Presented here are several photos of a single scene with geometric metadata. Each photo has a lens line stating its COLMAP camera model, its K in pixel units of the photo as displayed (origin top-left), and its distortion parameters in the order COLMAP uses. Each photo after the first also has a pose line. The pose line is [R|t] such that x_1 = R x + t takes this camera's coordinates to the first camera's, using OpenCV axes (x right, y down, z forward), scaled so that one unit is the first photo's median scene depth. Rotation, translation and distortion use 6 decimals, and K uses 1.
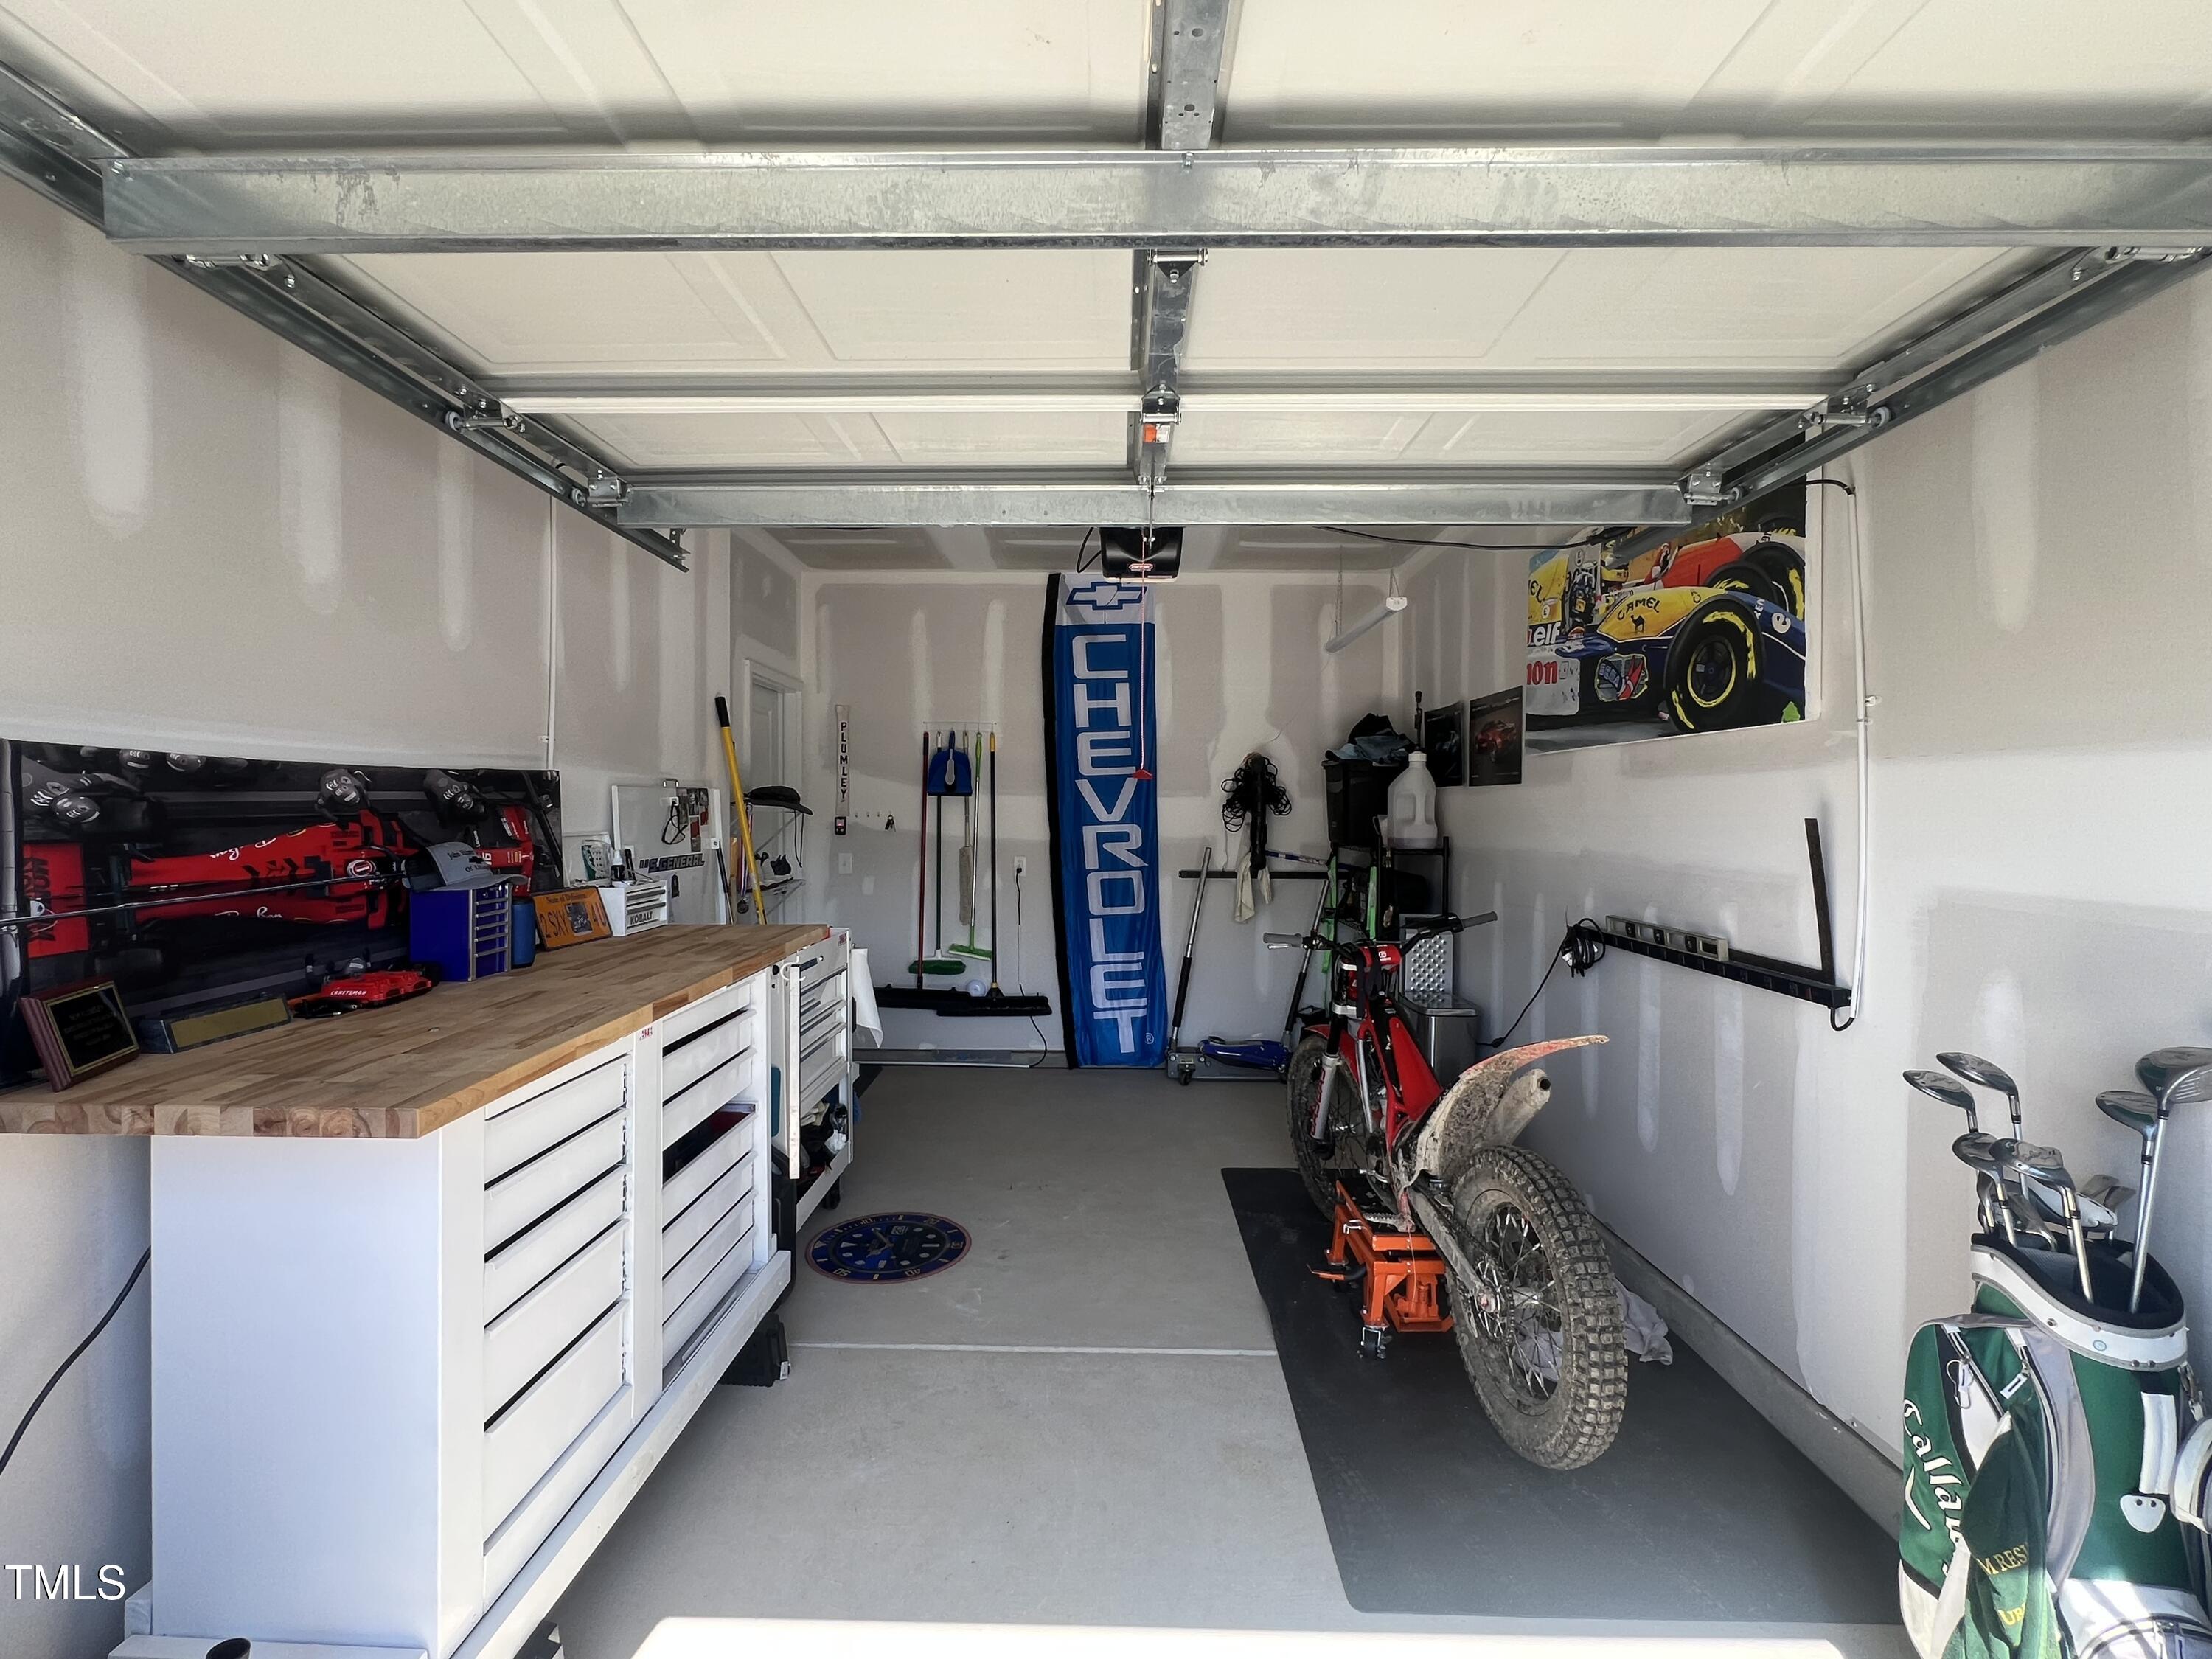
lens RADIAL K [[1048.1, 0, 1101.8], [0, 1048.1, 817.1], [0, 0, 1]] dist [-0.003071, -0.000068]
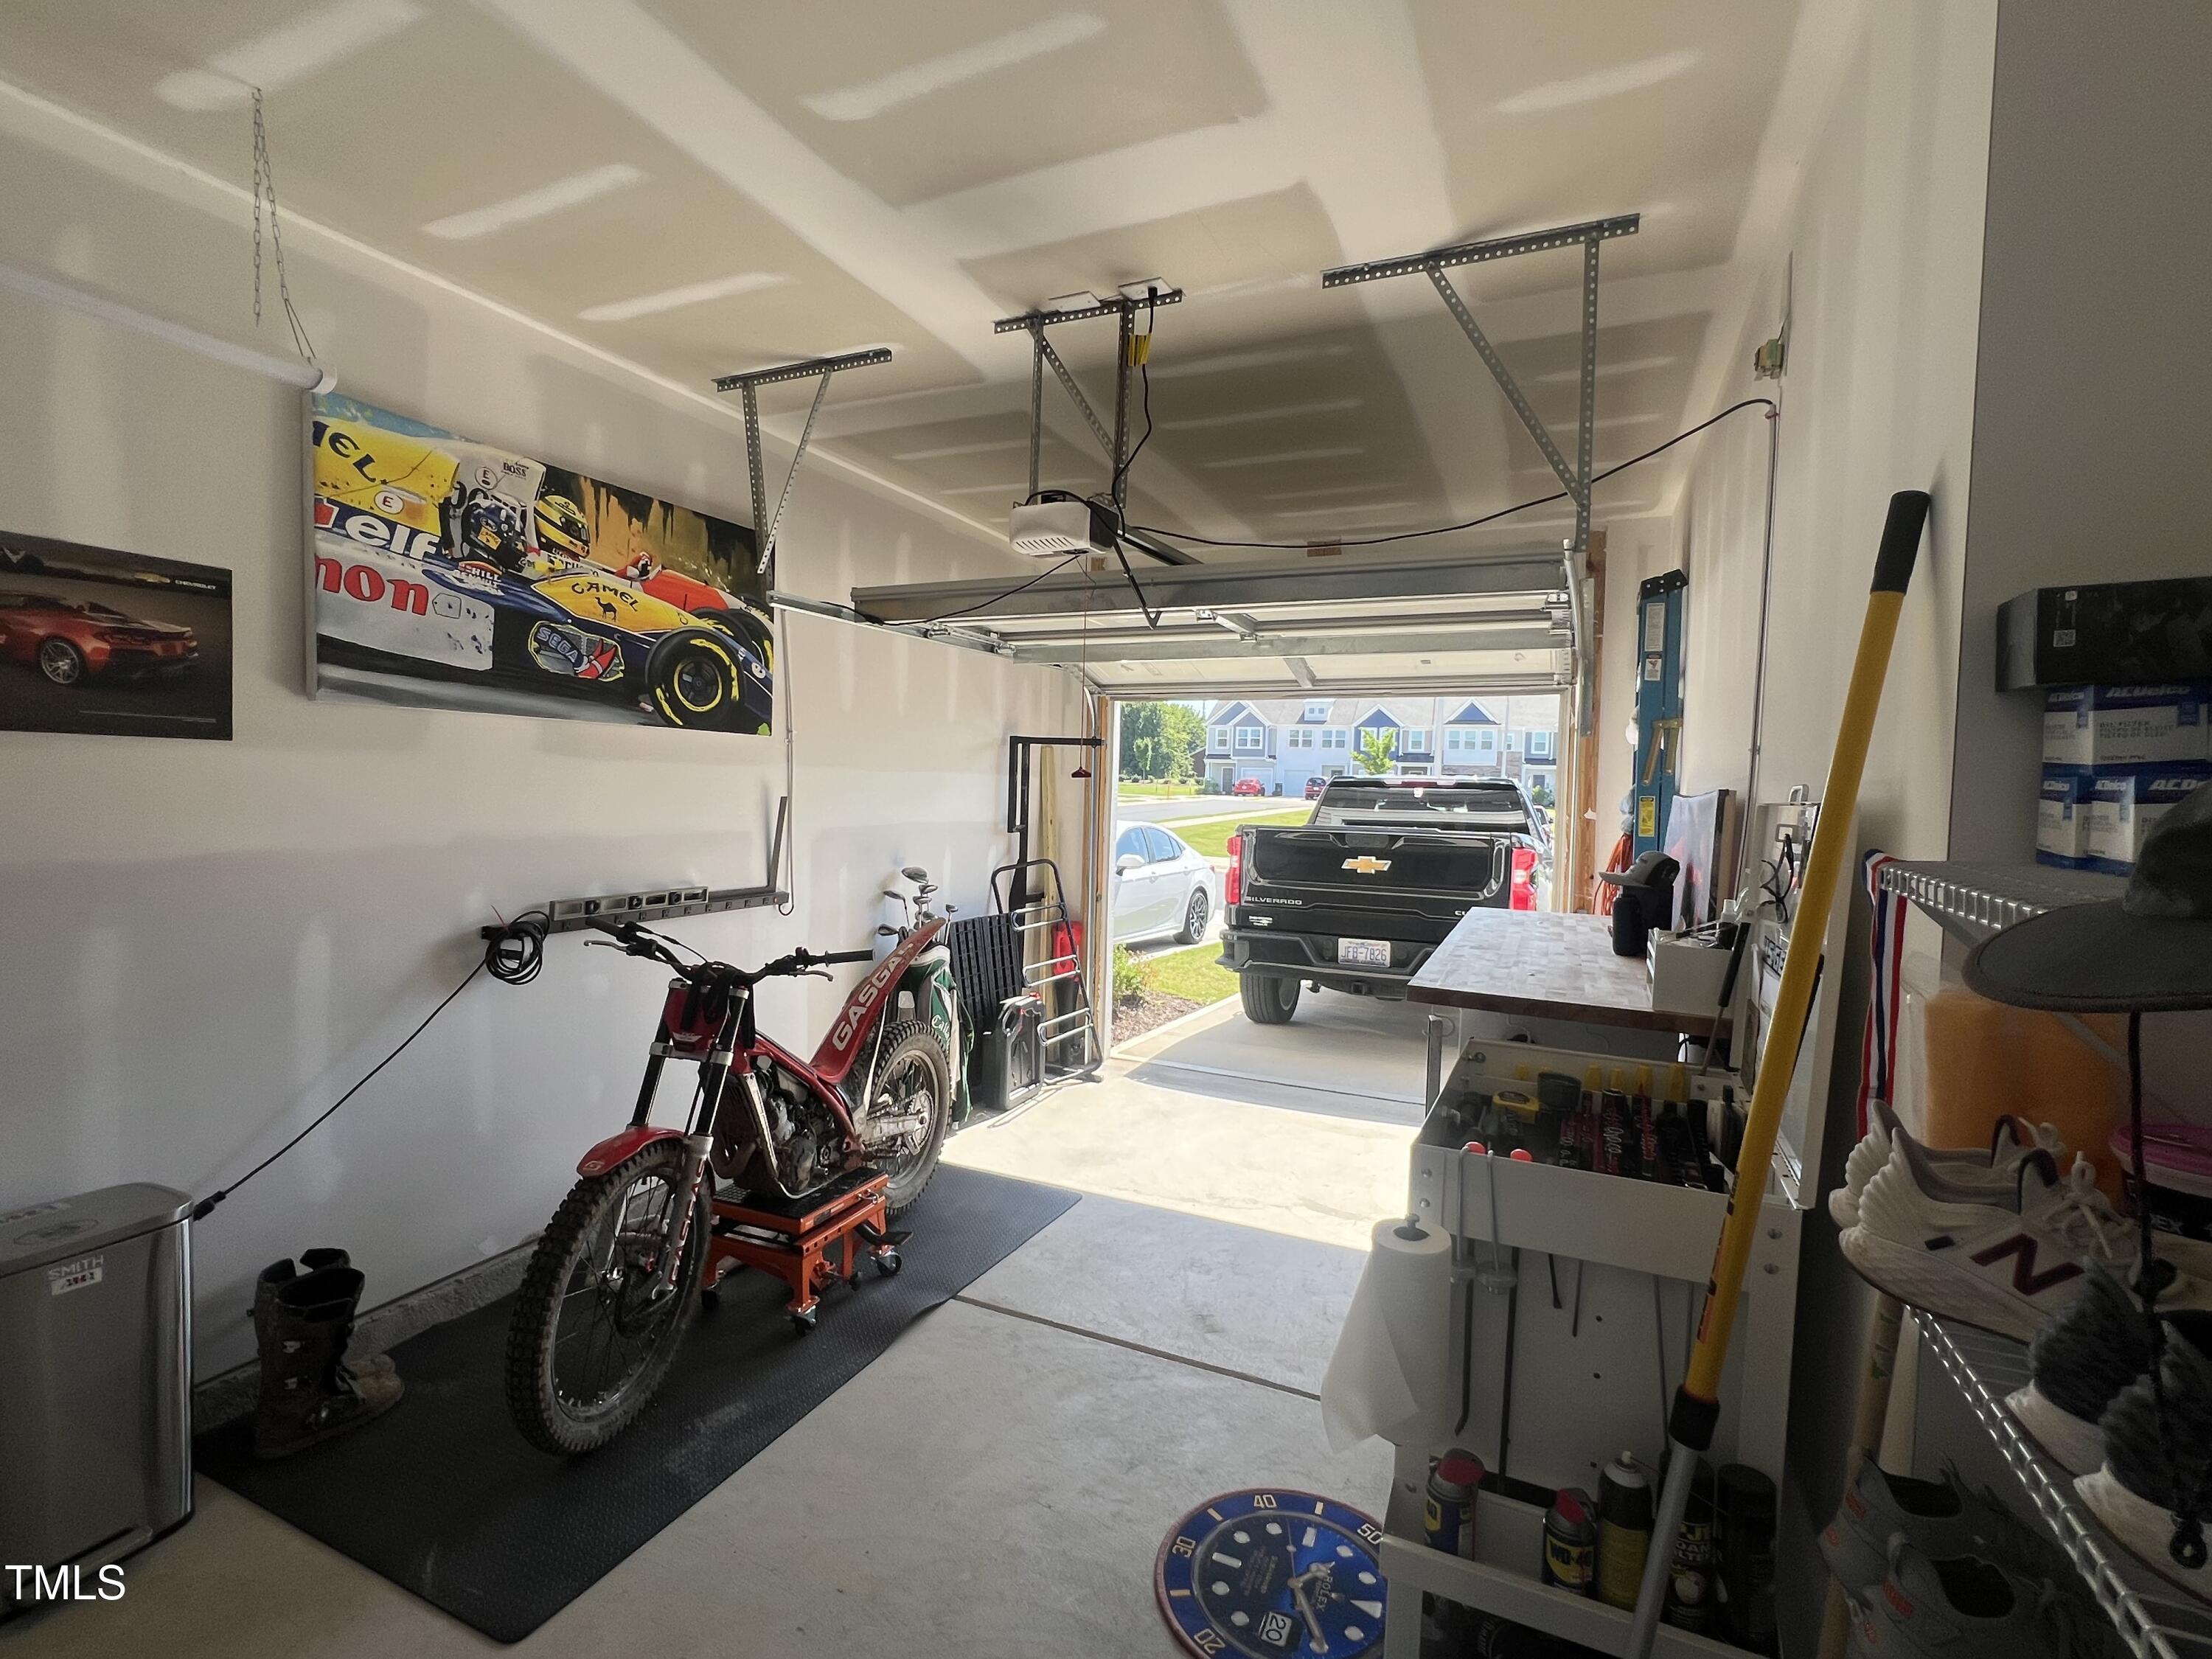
lens RADIAL K [[1048.1, 0, 1104.9], [0, 1048.1, 827.1], [0, 0, 1]] dist [-0.003071, -0.000068]
pose [[-0.913727, -0.040692, 0.404286, -0.411402], [-0.023867, 0.998630, 0.046571, -0.033990], [-0.405627, 0.032904, -0.913446, 1.982876]]
